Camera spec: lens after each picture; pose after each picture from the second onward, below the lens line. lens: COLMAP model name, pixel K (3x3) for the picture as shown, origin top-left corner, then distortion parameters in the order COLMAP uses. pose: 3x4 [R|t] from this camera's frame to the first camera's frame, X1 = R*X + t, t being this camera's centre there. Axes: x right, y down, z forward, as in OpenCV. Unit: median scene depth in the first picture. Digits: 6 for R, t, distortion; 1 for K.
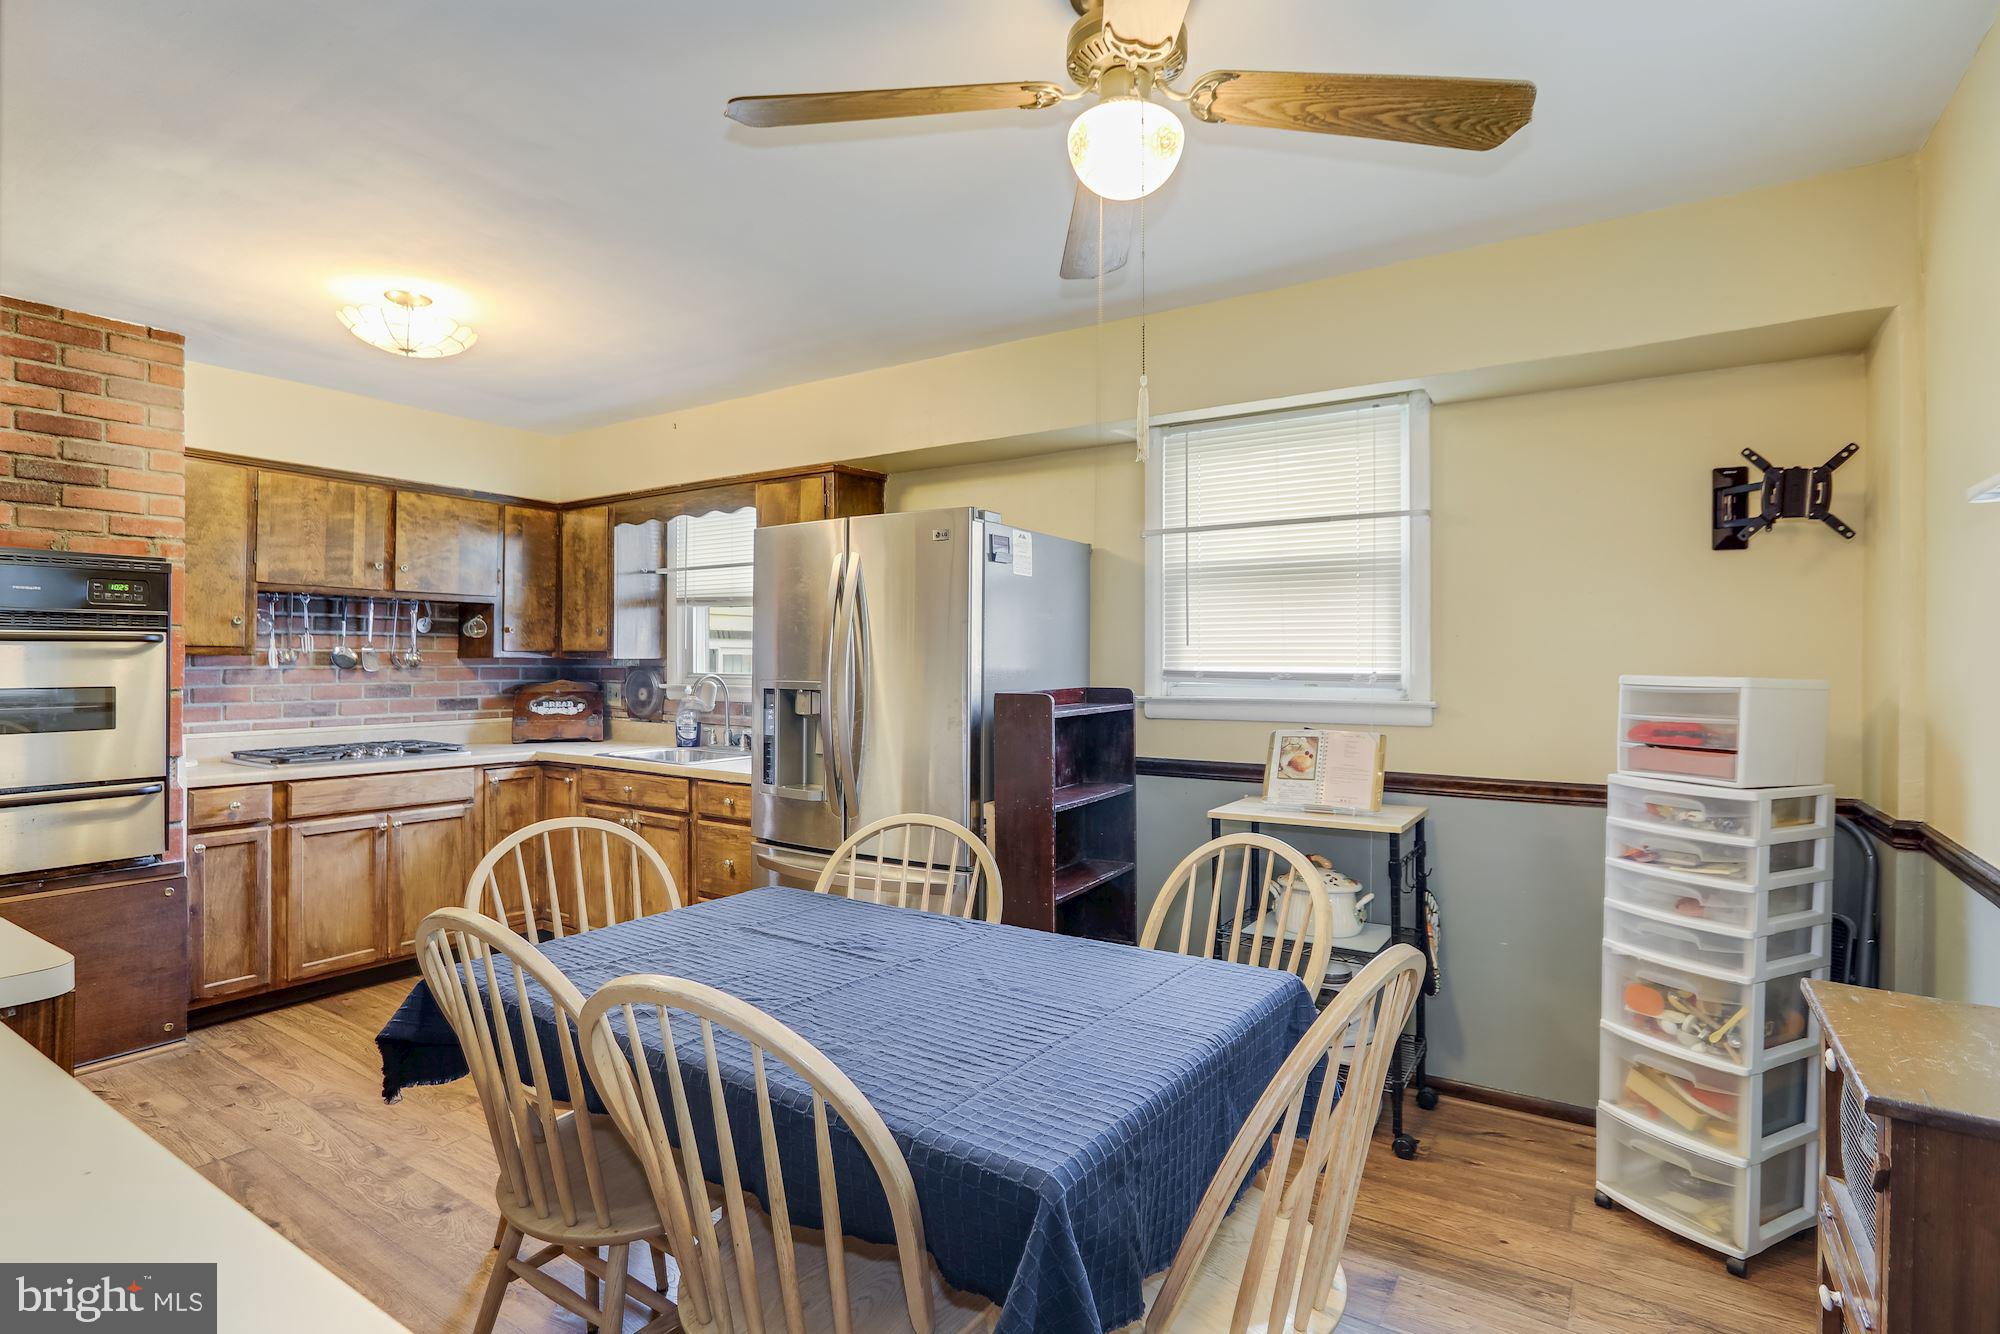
lens RADIAL K [[995.8, 0, 990.7], [0, 995.8, 645.3], [0, 0, 1]] dist [-0.038266, 0.021708]
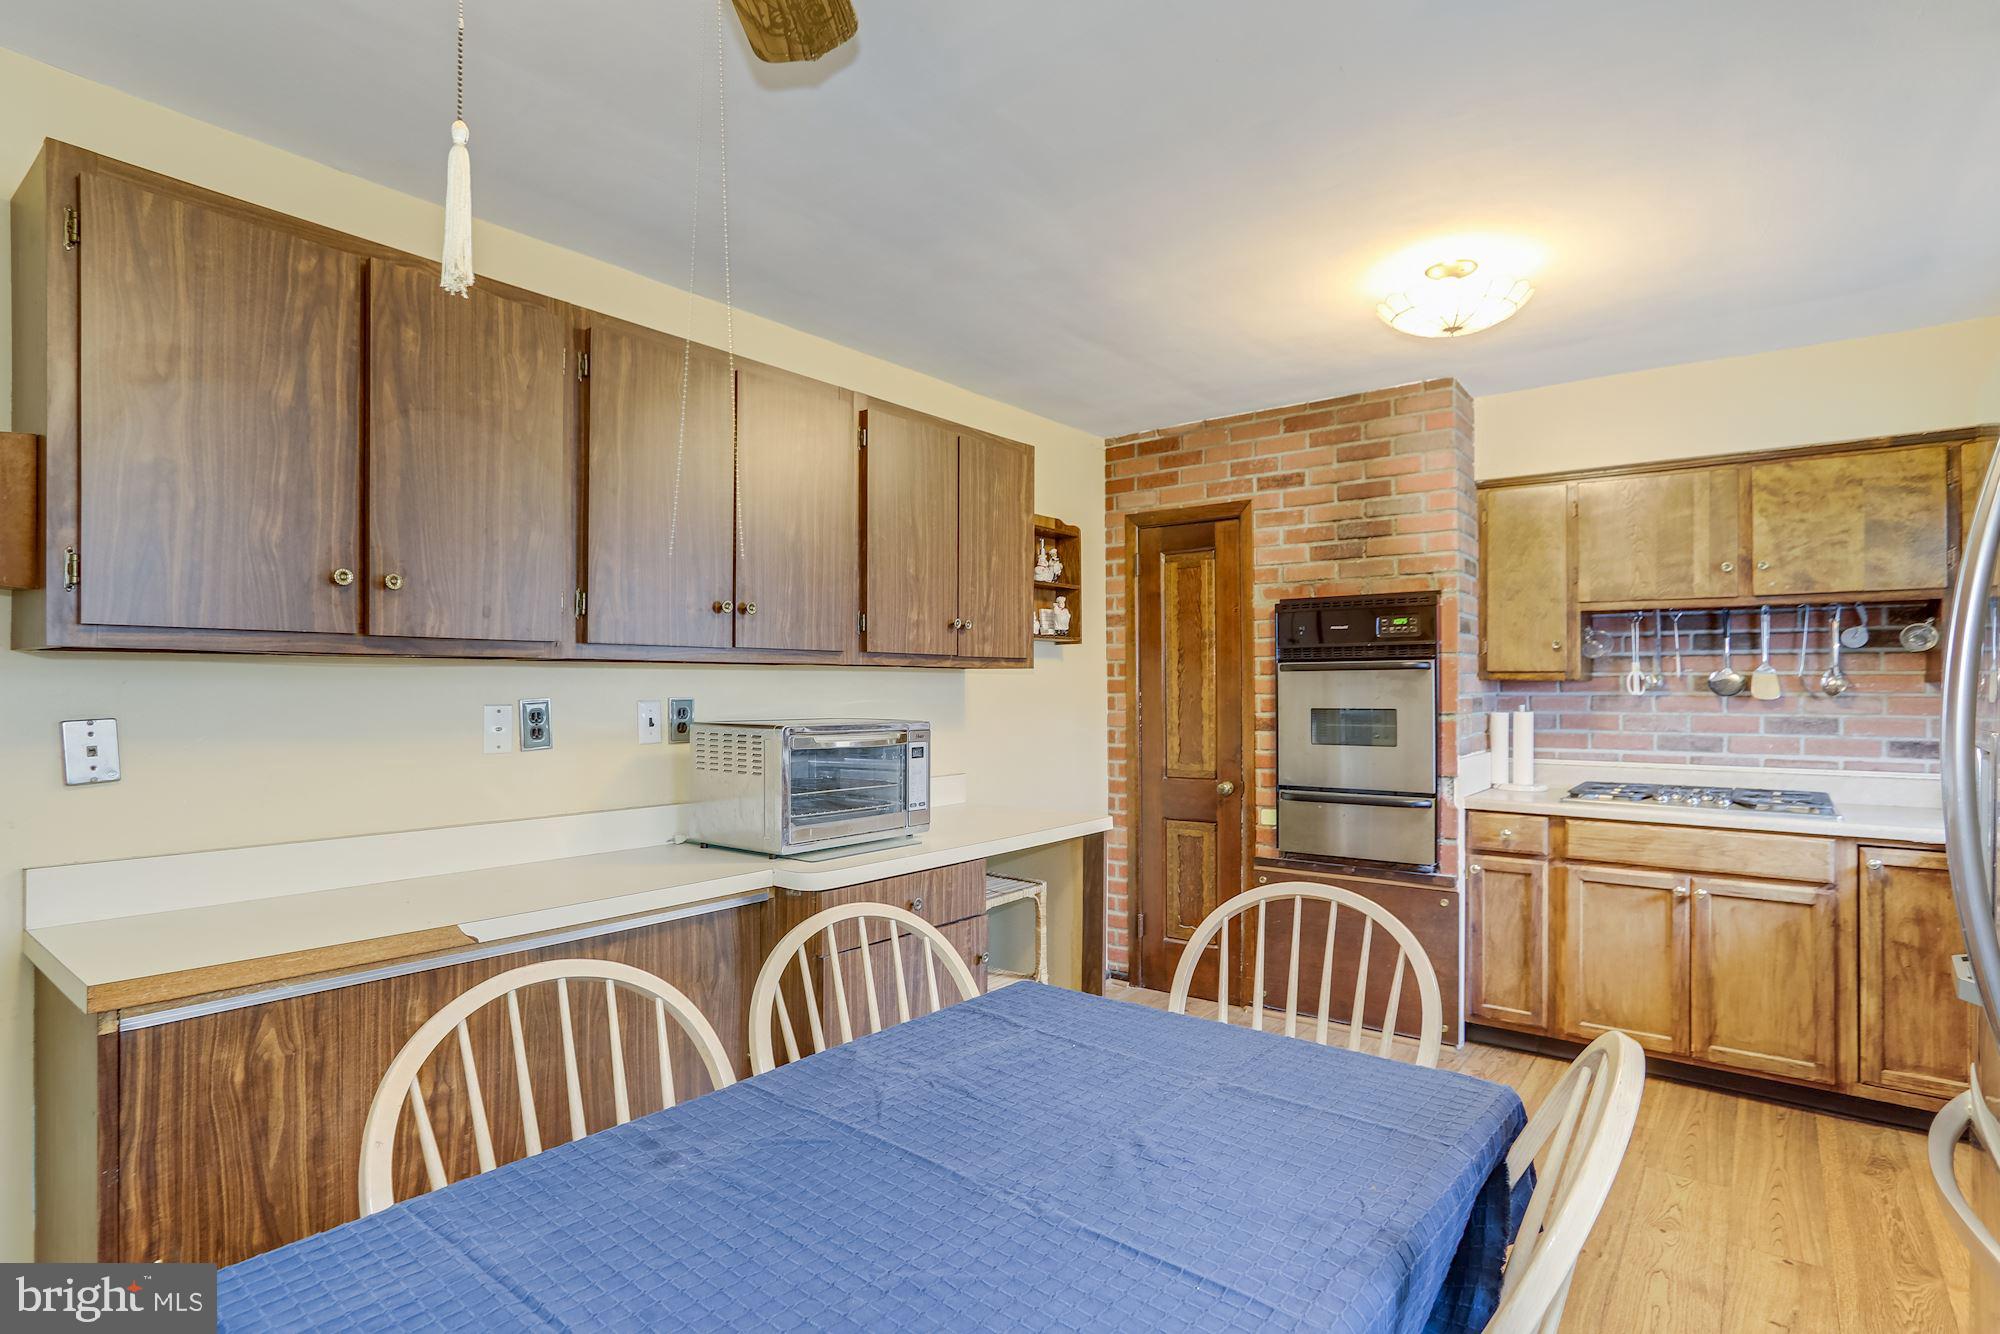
lens RADIAL K [[1023.8, 0, 1030.1], [0, 1023.8, 681.9], [0, 0, 1]] dist [-0.040660, 0.024059]
pose [[-0.079834, -0.004063, -0.996800, 0.252469], [0.016008, 0.999858, -0.005357, 0.008069], [0.996680, -0.016385, -0.079757, 0.537509]]
